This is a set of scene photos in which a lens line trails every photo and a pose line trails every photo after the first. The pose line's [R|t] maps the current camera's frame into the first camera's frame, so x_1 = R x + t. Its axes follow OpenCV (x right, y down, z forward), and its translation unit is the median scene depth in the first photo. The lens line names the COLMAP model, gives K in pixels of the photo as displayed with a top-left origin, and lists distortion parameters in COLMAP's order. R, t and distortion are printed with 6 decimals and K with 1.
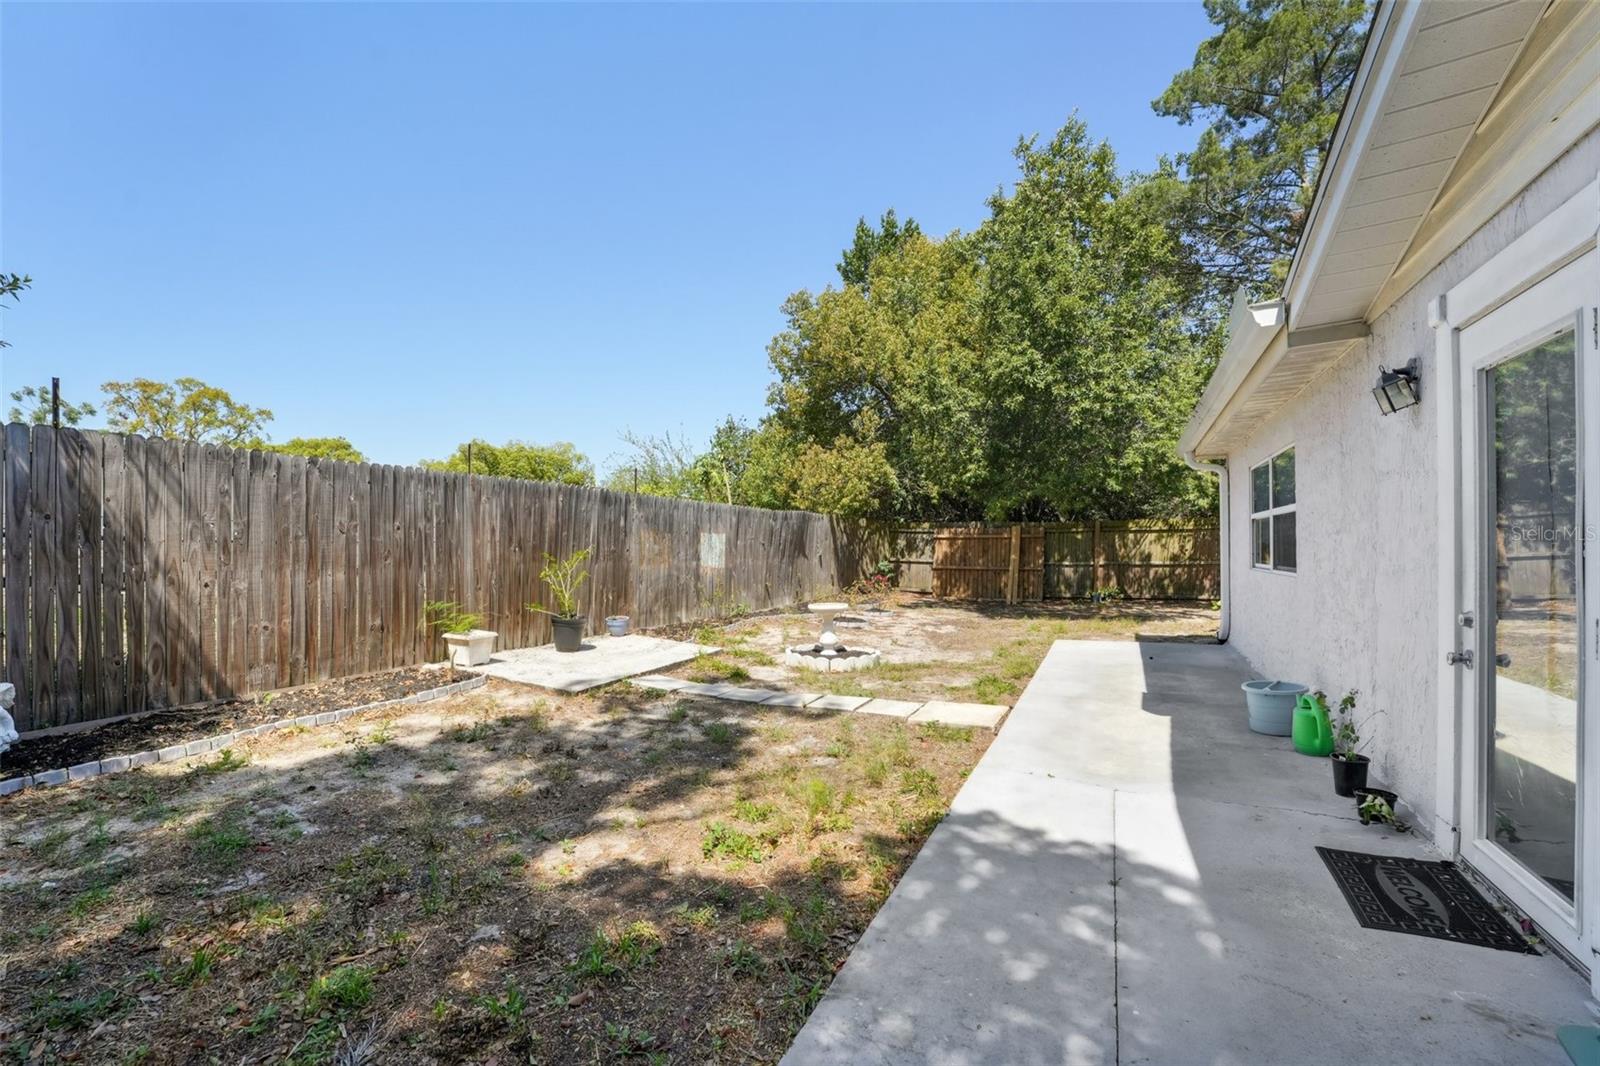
lens RADIAL K [[677.1, 0, 793.6], [0, 677.1, 526.7], [0, 0, 1]] dist [-0.025995, 0.000064]
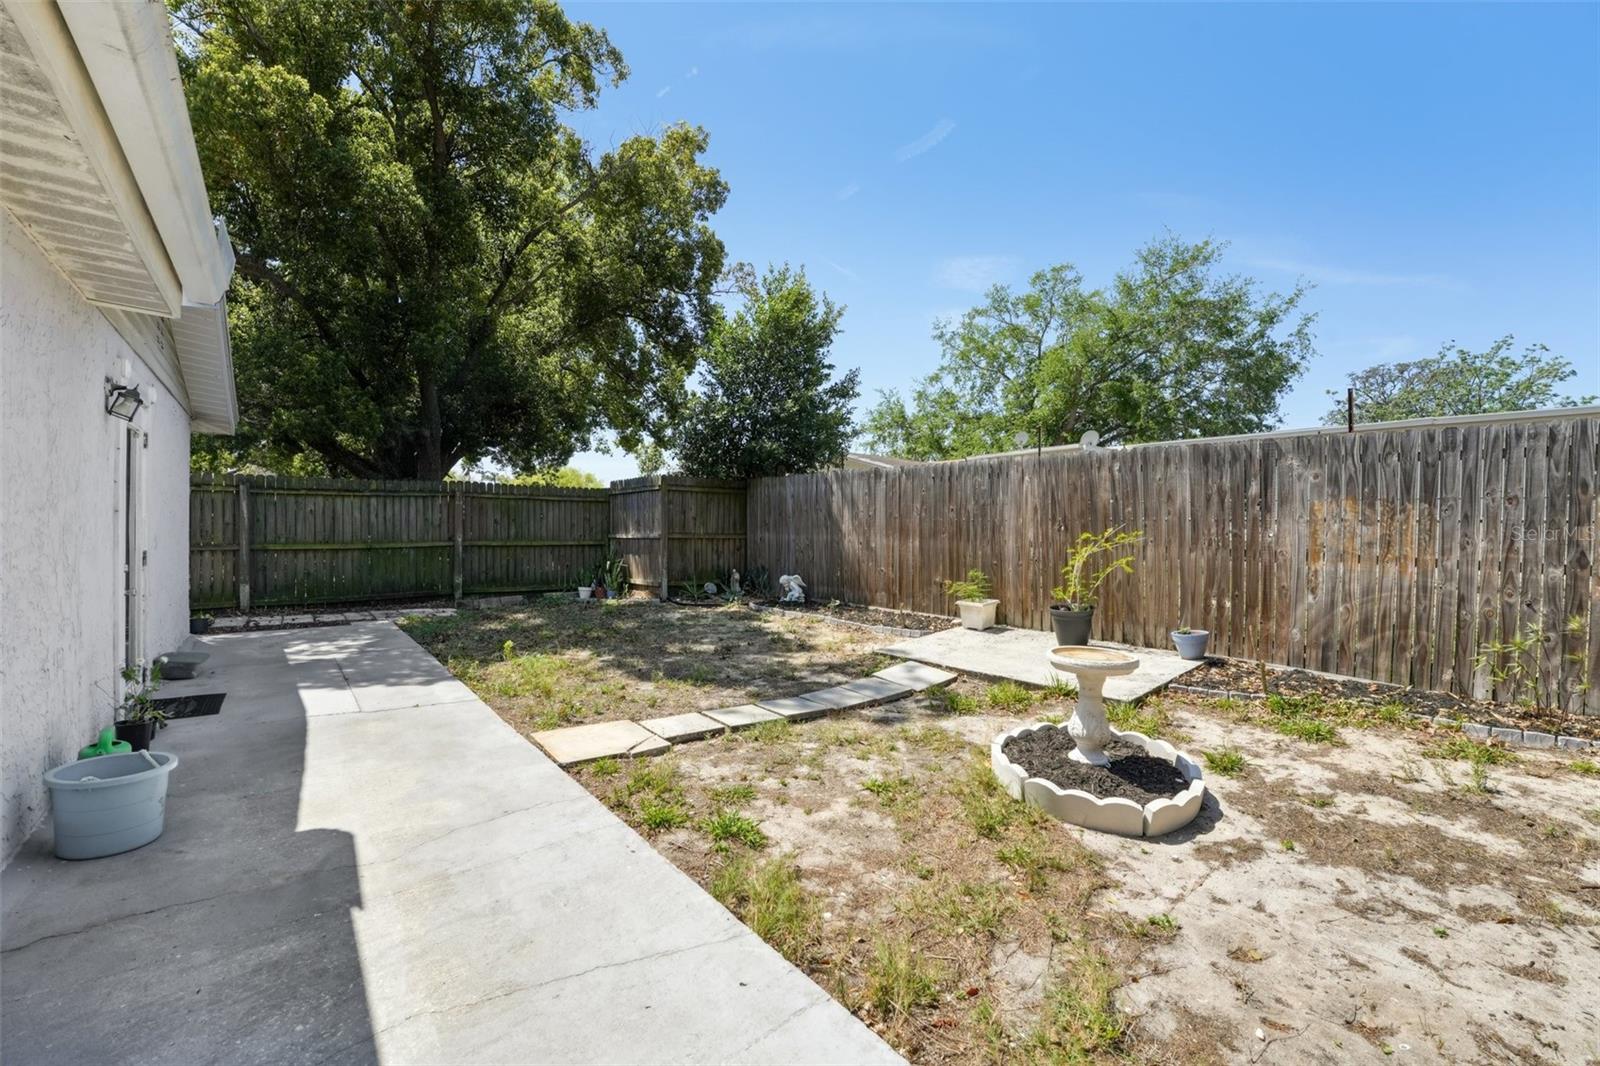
lens RADIAL K [[655.1, 0, 804.5], [0, 655.1, 537.9], [0, 0, 1]] dist [-0.026658, -0.000448]
pose [[-0.426631, 0.021807, -0.904163, 0.785268], [0.017184, 0.999724, 0.016003, 0.035680], [0.904263, -0.008710, -0.426888, 1.471672]]
